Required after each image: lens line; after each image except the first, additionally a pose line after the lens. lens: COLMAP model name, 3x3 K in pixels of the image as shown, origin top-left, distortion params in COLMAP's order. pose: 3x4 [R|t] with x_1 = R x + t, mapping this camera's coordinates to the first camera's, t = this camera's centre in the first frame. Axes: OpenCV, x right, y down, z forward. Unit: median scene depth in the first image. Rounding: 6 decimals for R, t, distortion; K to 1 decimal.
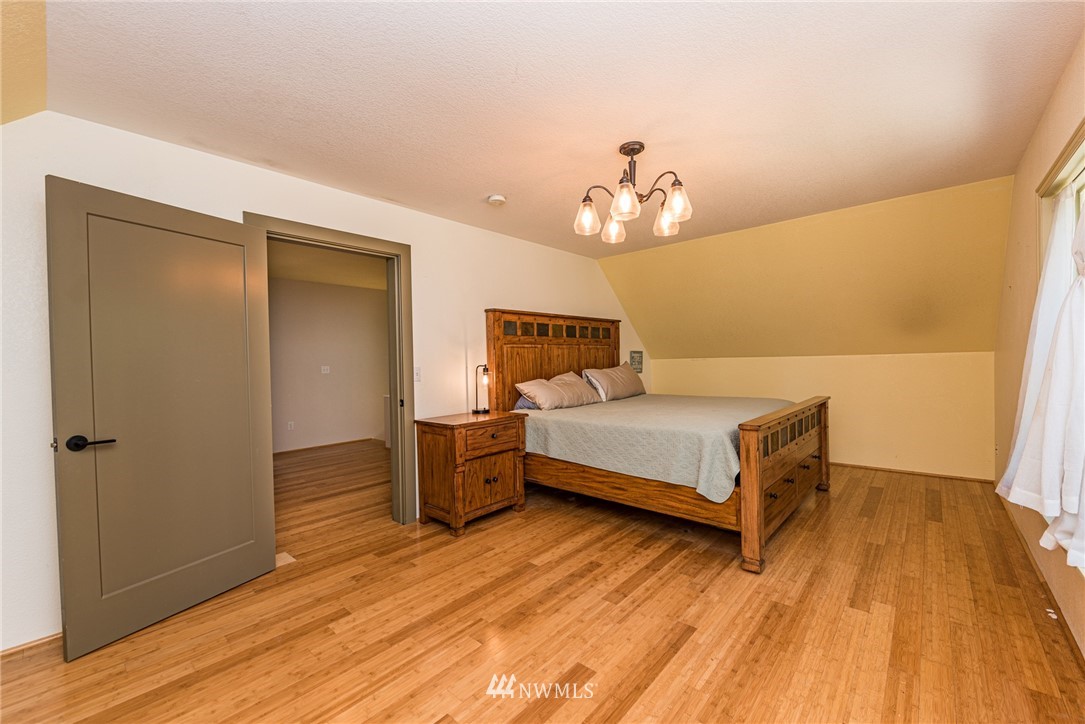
lens RADIAL K [[439.4, 0, 539.4], [0, 439.4, 363.9], [0, 0, 1]] dist [0.003109, -0.000248]
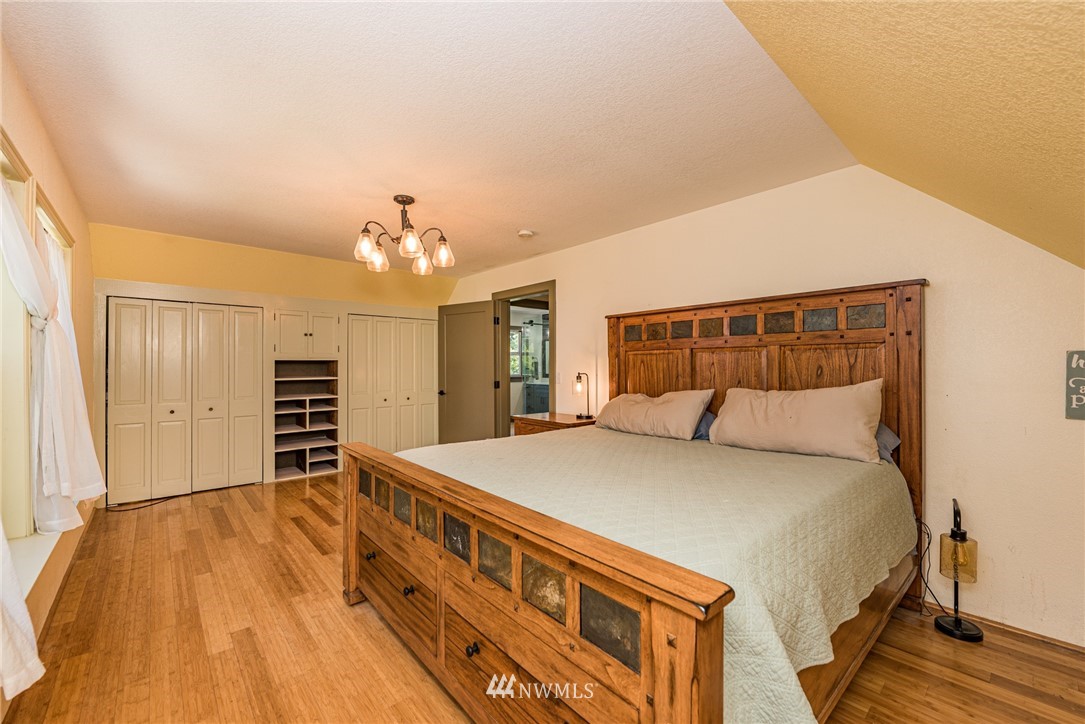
lens RADIAL K [[439.4, 0, 537.8], [0, 439.4, 361.5], [0, 0, 1]] dist [0.003109, -0.000248]
pose [[-0.126636, 0.008571, -0.991912, 0.867929], [-0.008801, 0.999914, 0.009764, -0.032237], [0.991910, 0.009967, -0.126549, 0.957080]]
